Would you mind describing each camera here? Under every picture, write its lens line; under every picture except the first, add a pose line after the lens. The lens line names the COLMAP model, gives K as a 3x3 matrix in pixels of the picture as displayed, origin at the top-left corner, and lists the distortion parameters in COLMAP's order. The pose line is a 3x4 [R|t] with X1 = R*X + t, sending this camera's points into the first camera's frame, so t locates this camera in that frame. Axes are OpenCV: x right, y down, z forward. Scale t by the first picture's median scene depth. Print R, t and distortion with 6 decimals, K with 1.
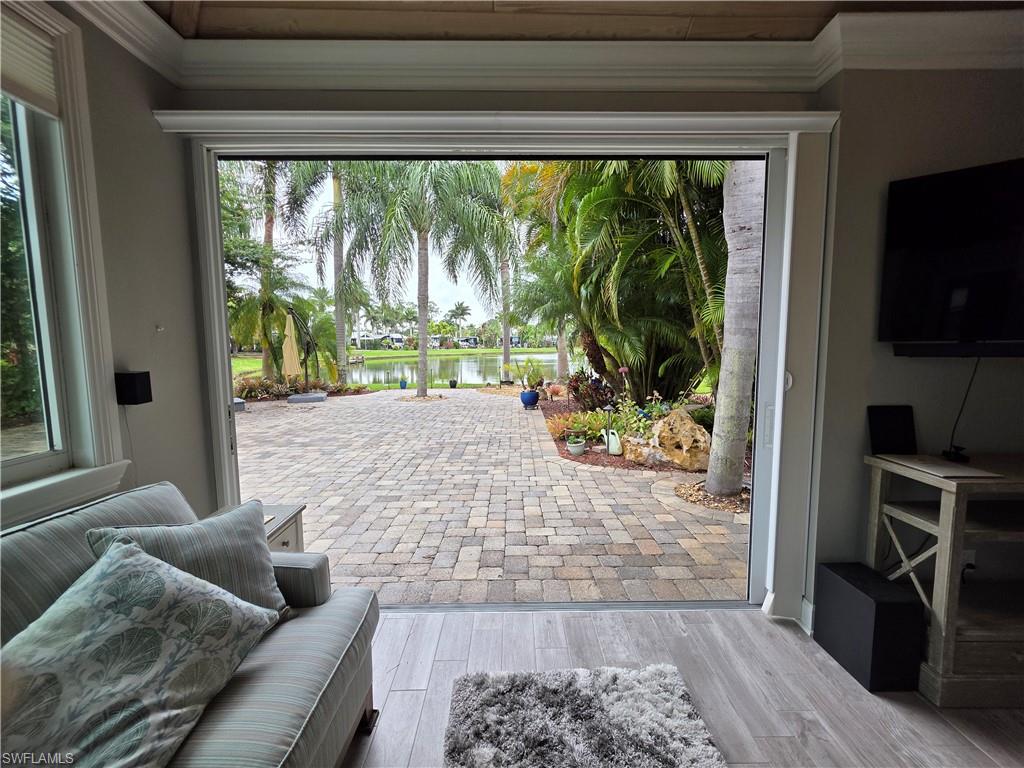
lens RADIAL K [[408.0, 0, 519.2], [0, 408.0, 381.1], [0, 0, 1]] dist [0.001756, -0.000269]
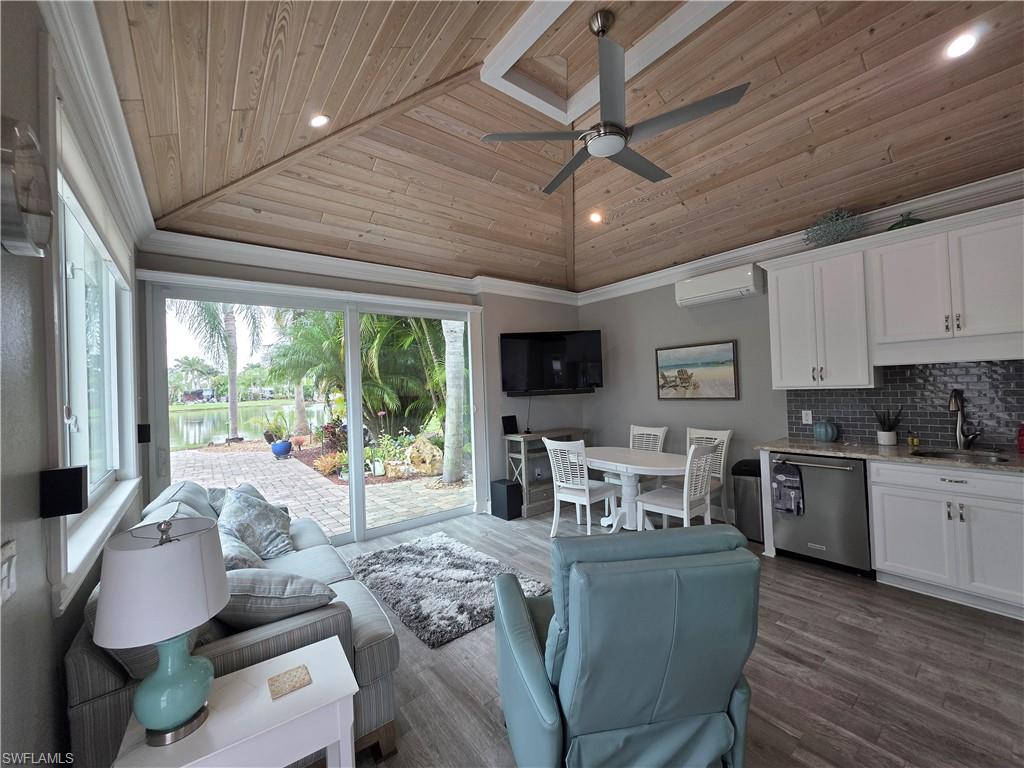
lens RADIAL K [[408.0, 0, 516.4], [0, 408.0, 380.2], [0, 0, 1]] dist [0.001756, -0.000269]
pose [[0.797353, -0.014561, 0.603338, -0.223849], [0.086921, 0.992057, -0.090930, 0.027105], [-0.597221, 0.124946, 0.792285, -0.404597]]
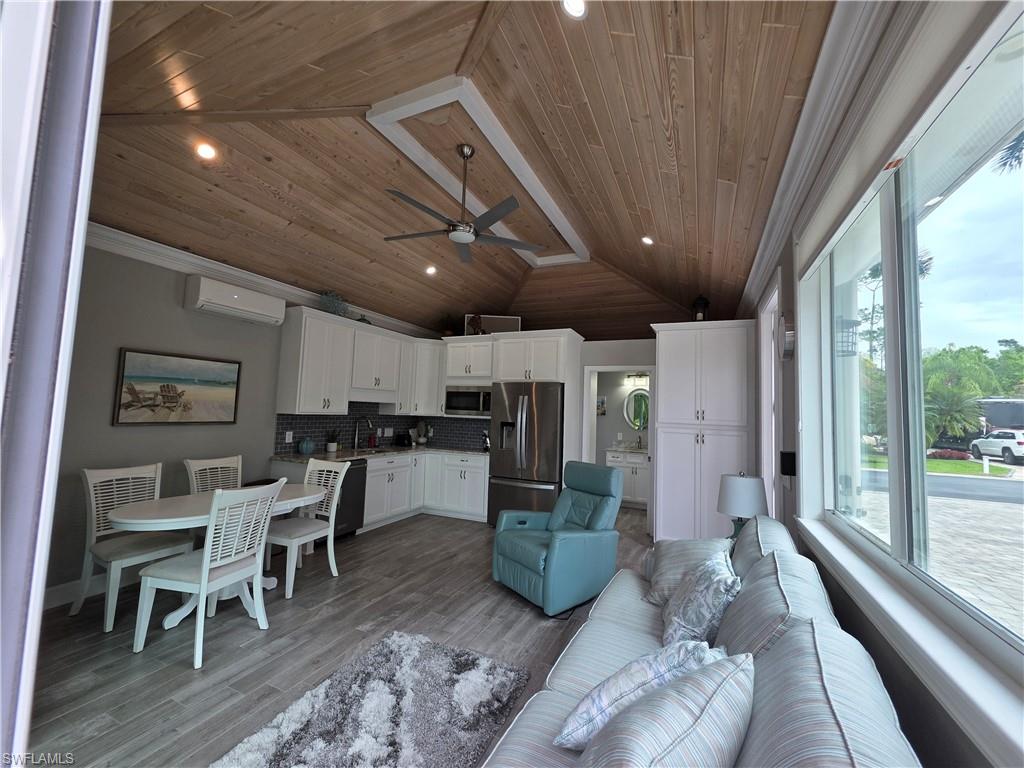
lens RADIAL K [[408.0, 0, 517.5], [0, 408.0, 380.3], [0, 0, 1]] dist [0.001756, -0.000269]
pose [[-0.904720, 0.008436, 0.425922, -0.208793], [0.009914, 0.999950, 0.001253, -0.045621], [-0.425891, 0.005356, -0.904759, 0.421454]]
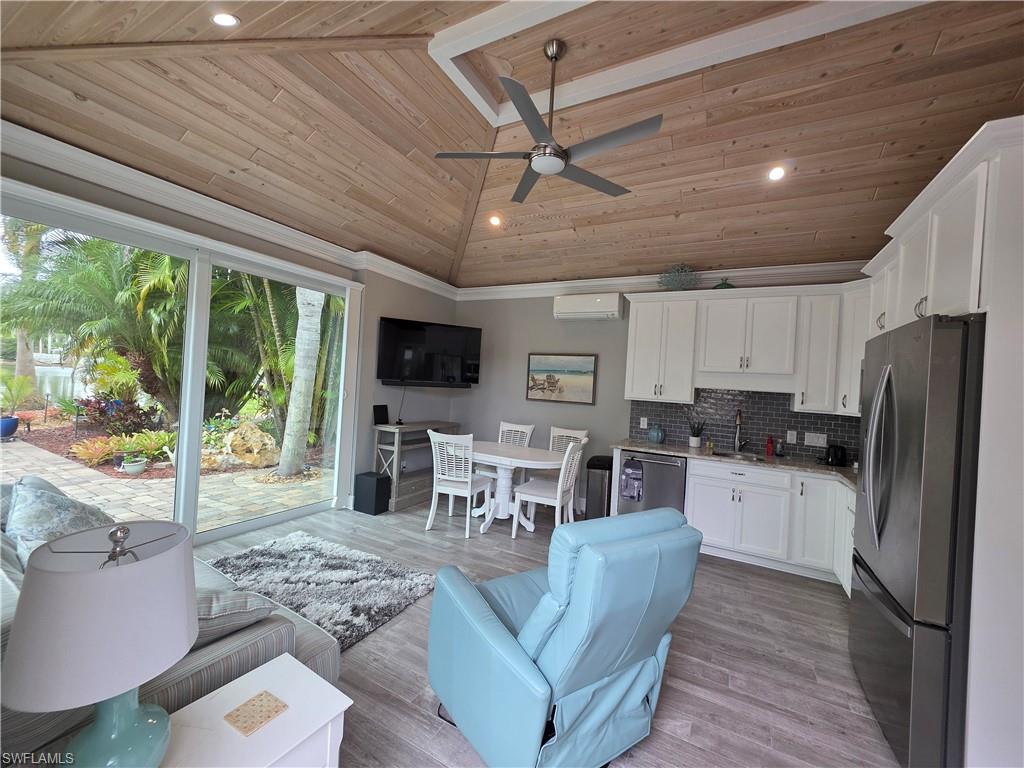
lens RADIAL K [[408.0, 0, 517.2], [0, 408.0, 380.6], [0, 0, 1]] dist [0.001756, -0.000269]
pose [[0.482244, 0.037303, 0.875242, -0.307013], [0.016453, 0.998531, -0.051623, 0.019368], [-0.875882, 0.039295, 0.480922, -0.327979]]
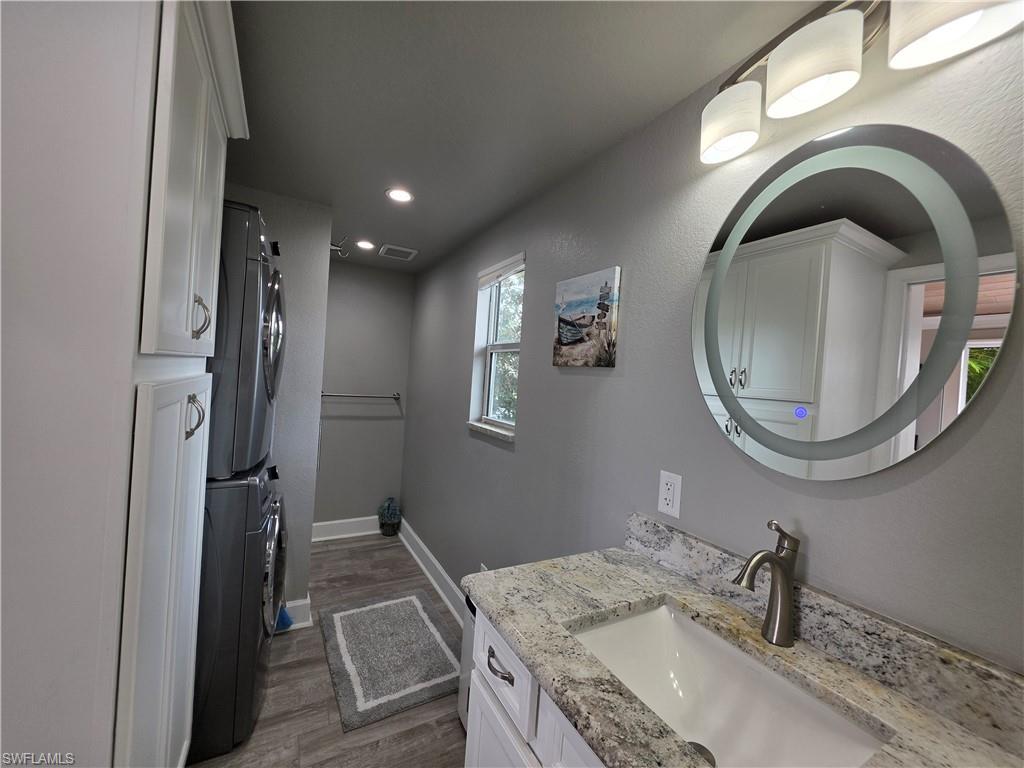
lens RADIAL K [[408.0, 0, 539.4], [0, 408.0, 381.2], [0, 0, 1]] dist [0.001756, -0.000269]
pose [[-0.508366, -0.035777, 0.860398, -0.092916], [0.006954, 0.998933, 0.045647, 0.073196], [-0.861113, 0.029188, -0.507575, -0.770476]]
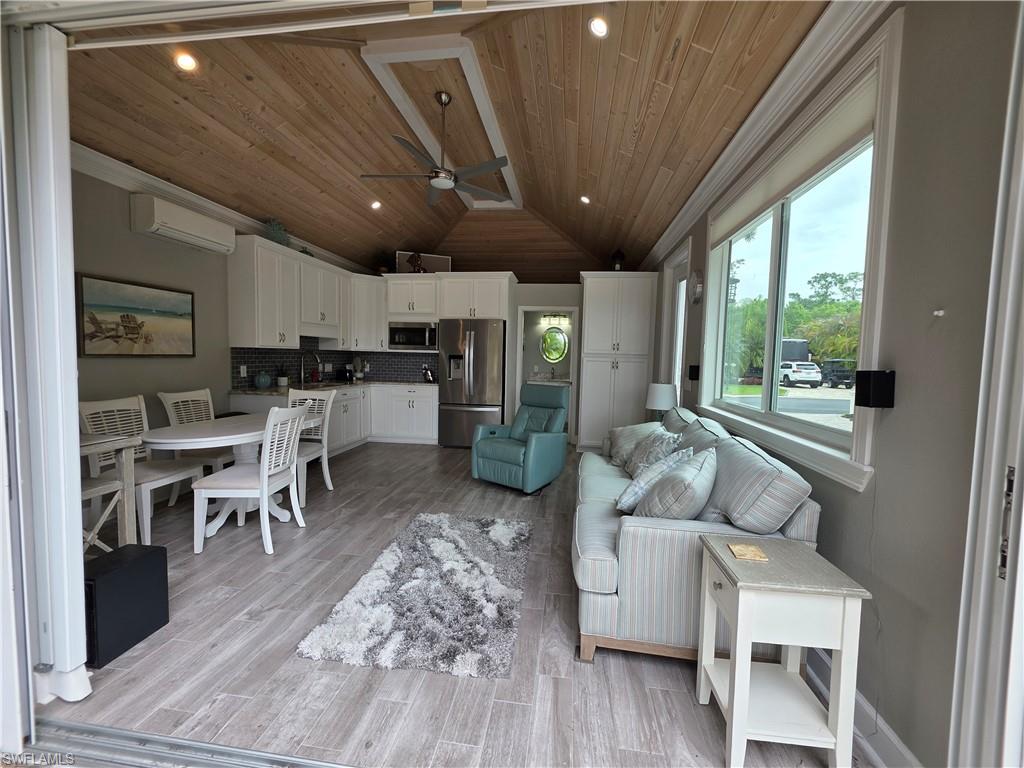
lens RADIAL K [[408.0, 0, 518.7], [0, 408.0, 380.7], [0, 0, 1]] dist [0.001756, -0.000269]
pose [[-0.989387, -0.025351, 0.143072, -0.097522], [-0.004139, 0.989179, 0.146653, -0.037591], [-0.145242, 0.144505, -0.978787, 0.599579]]
